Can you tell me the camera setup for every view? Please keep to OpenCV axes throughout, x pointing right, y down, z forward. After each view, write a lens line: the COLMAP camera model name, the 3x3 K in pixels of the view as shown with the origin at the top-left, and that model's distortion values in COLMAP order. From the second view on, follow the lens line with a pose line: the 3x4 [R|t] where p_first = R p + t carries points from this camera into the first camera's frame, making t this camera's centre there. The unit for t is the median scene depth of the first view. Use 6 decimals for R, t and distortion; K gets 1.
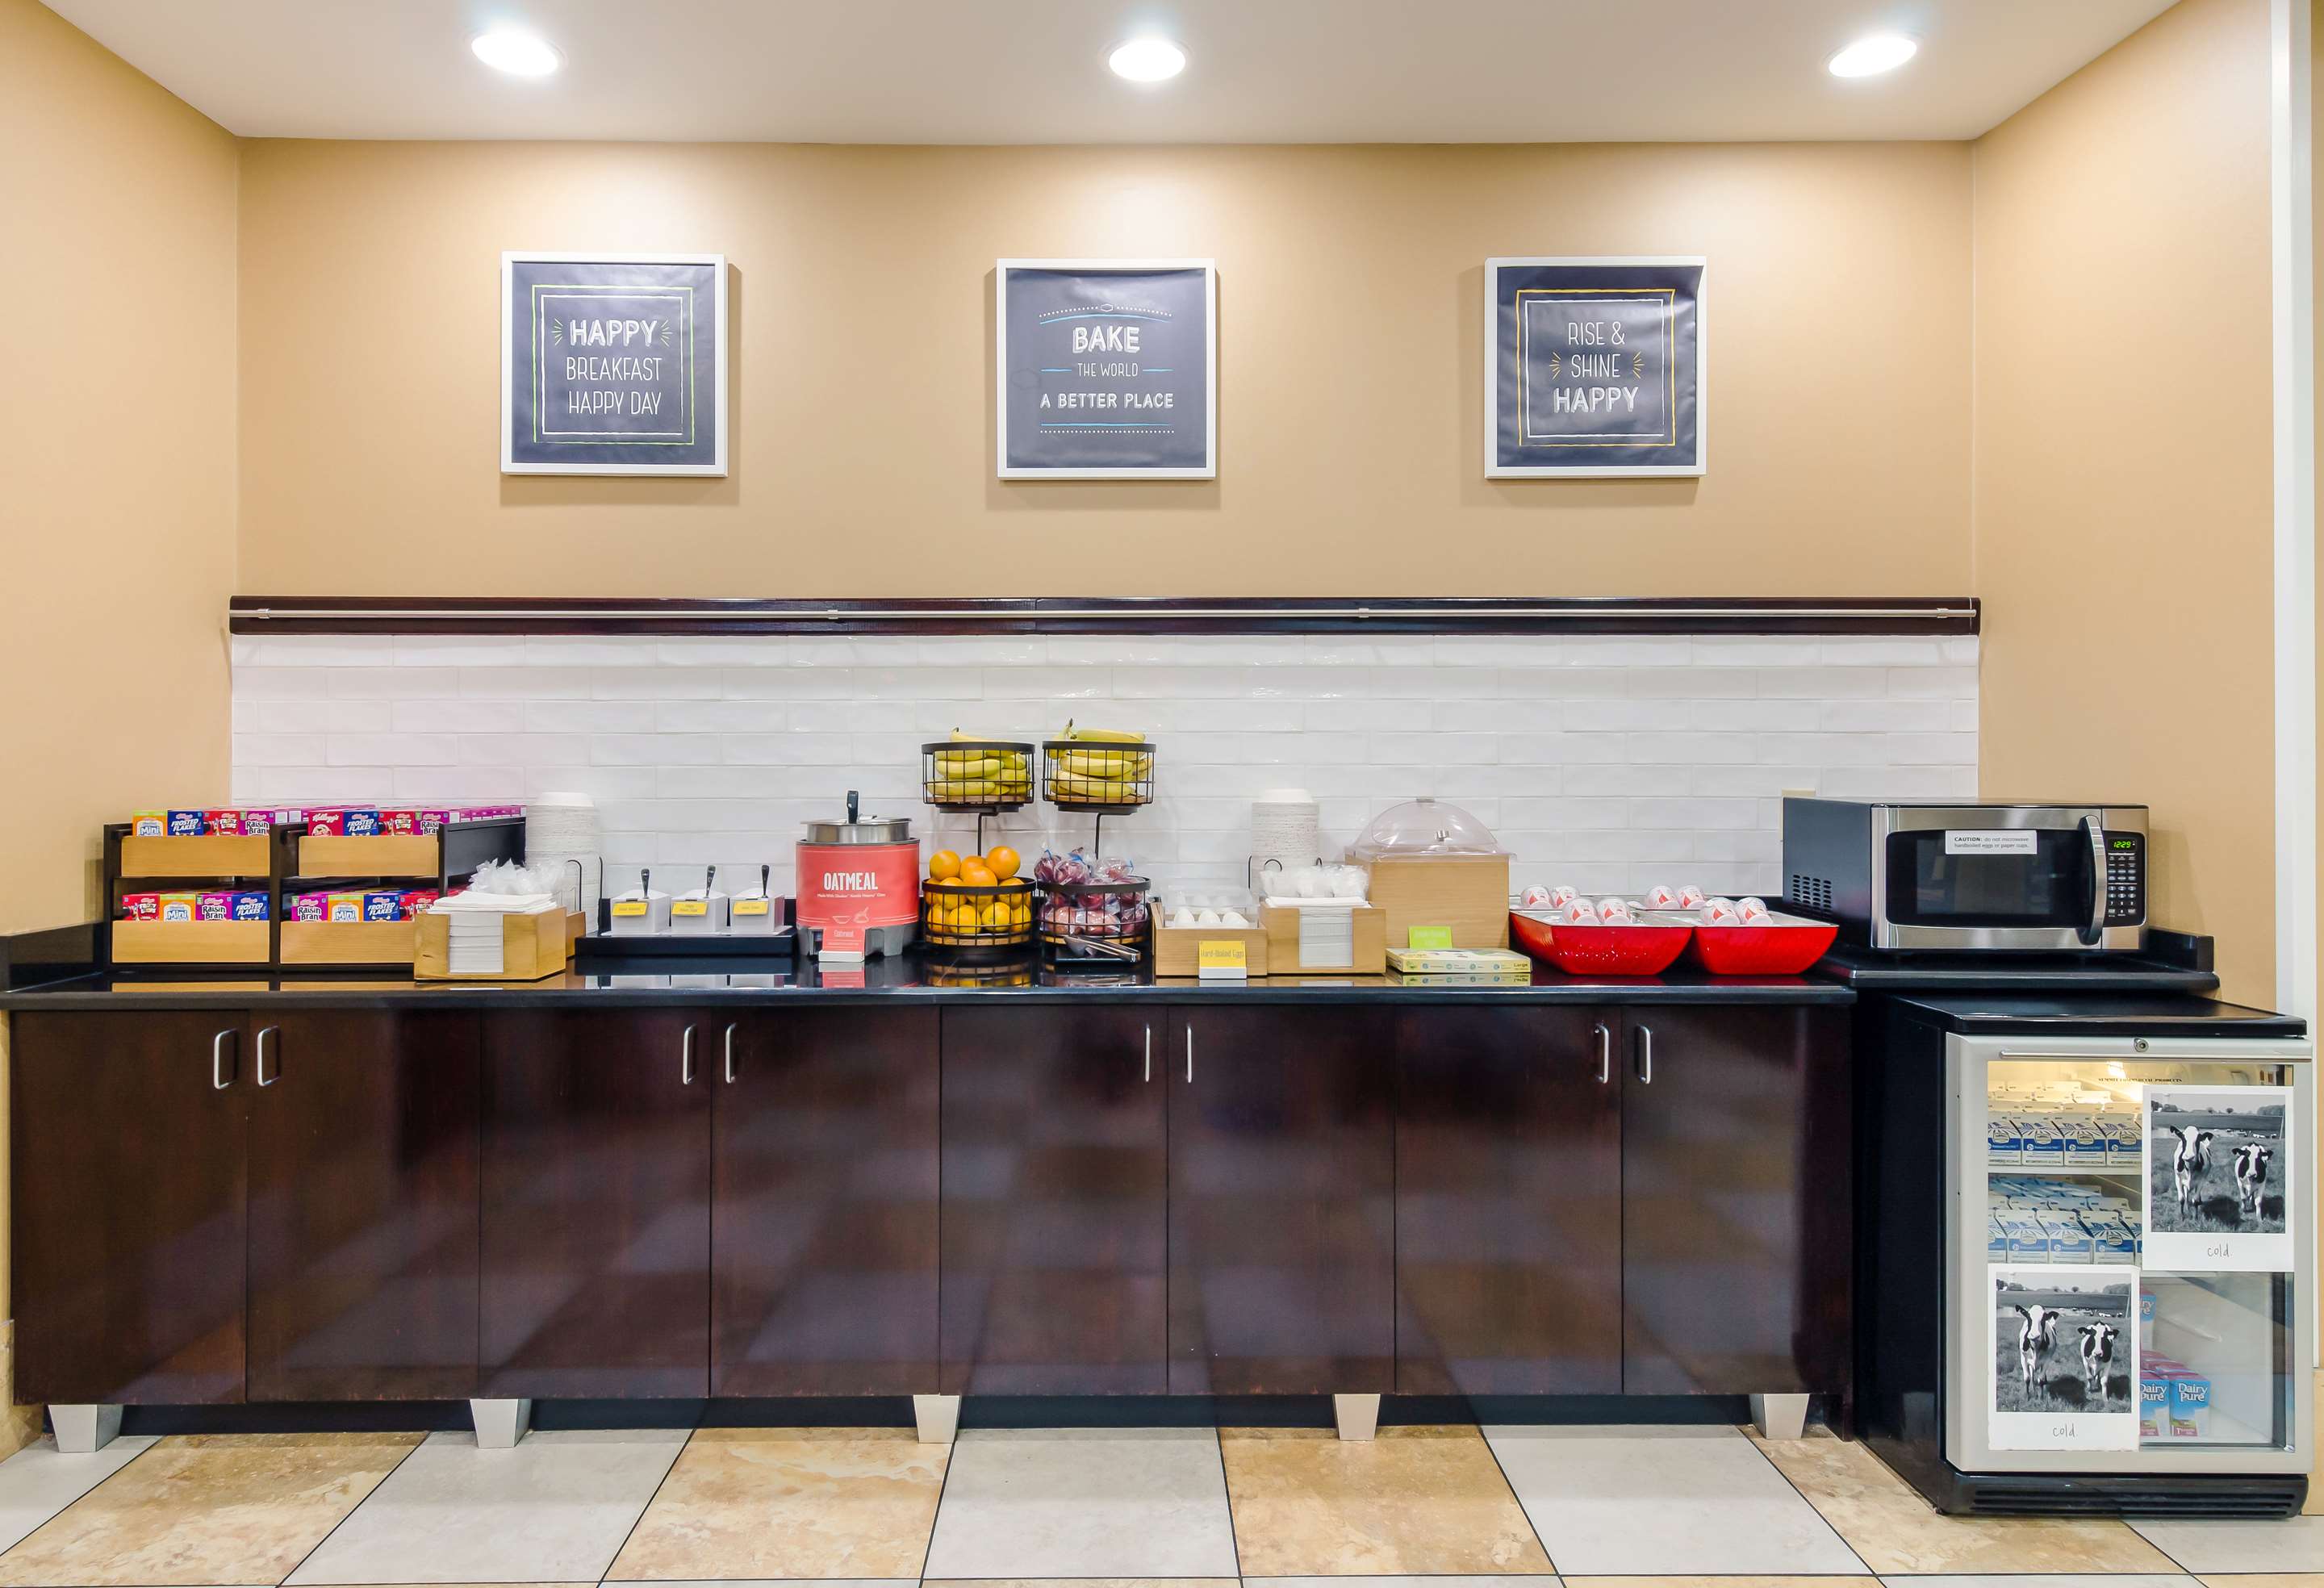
lens RADIAL K [[1262.0, 0, 1157.5], [0, 1262.0, 754.1], [0, 0, 1]] dist [0.015312, -0.013905]
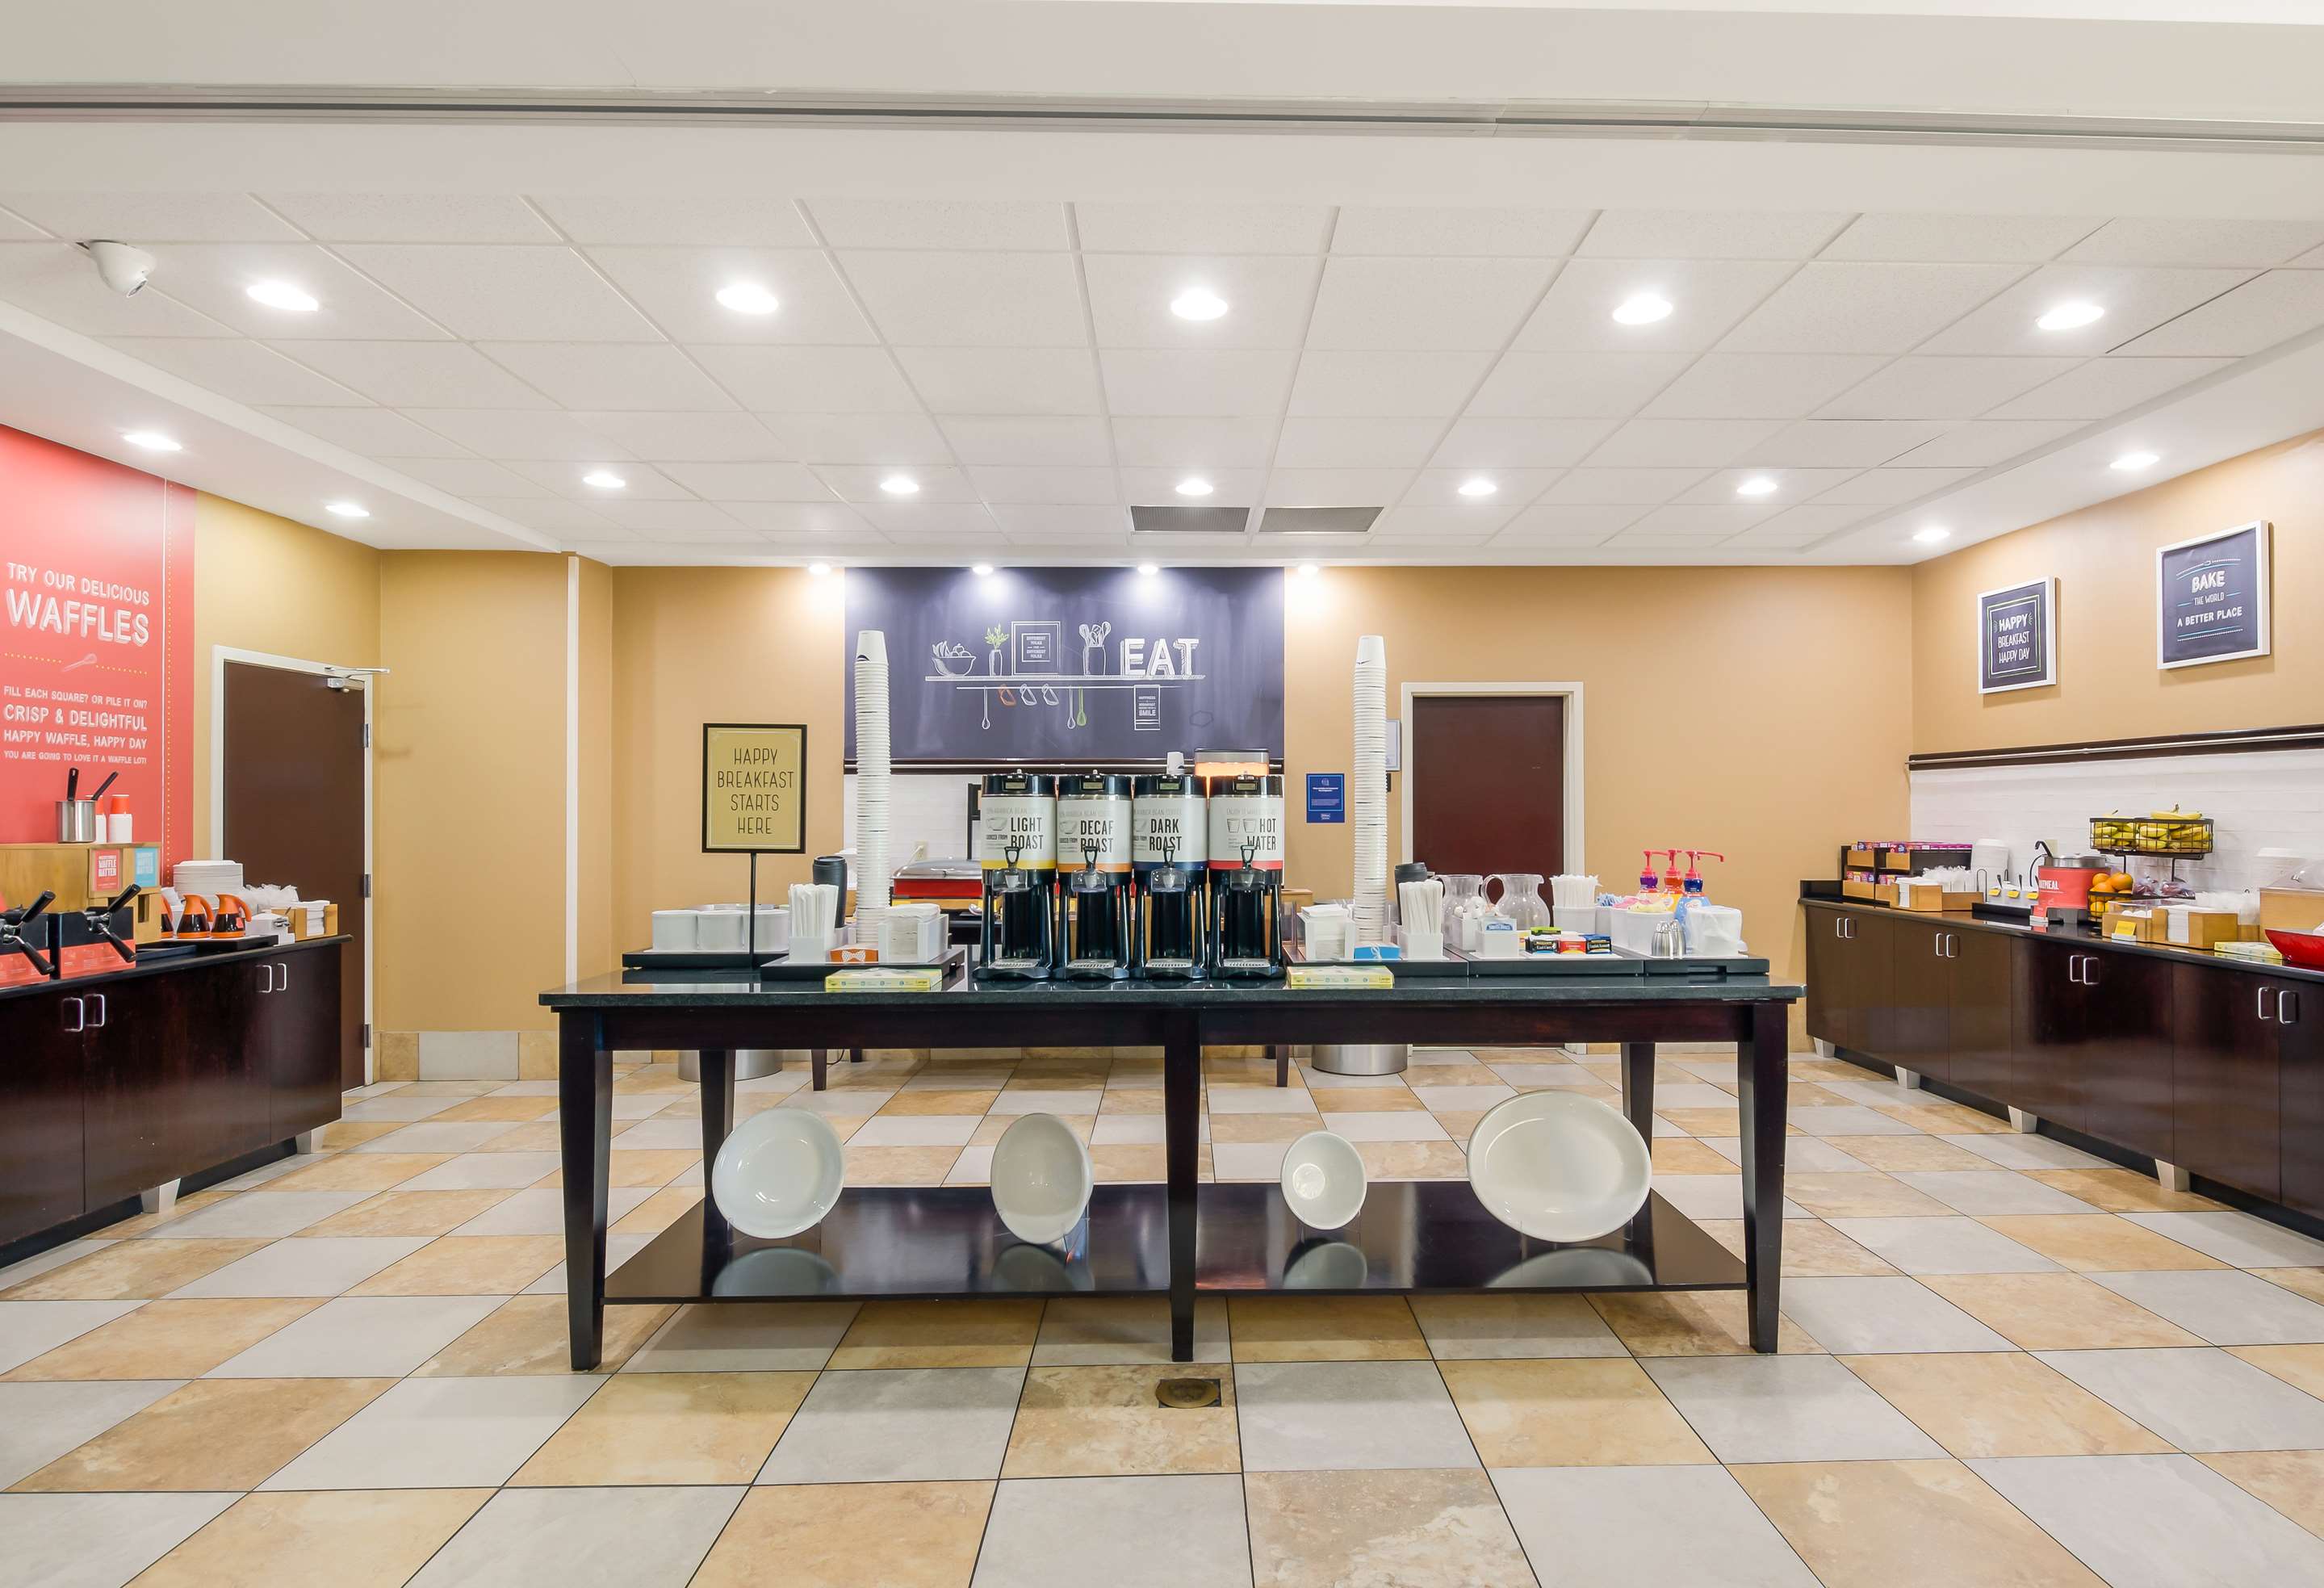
lens RADIAL K [[1251.0, 0, 1162.0], [0, 1251.0, 794.0], [0, 0, 1]] dist [-0.000474, -0.000060]
pose [[-0.024472, -0.010774, -0.999642, 1.788368], [0.007915, 0.999908, -0.010971, -0.036401], [0.999669, -0.008181, -0.024385, -0.395821]]
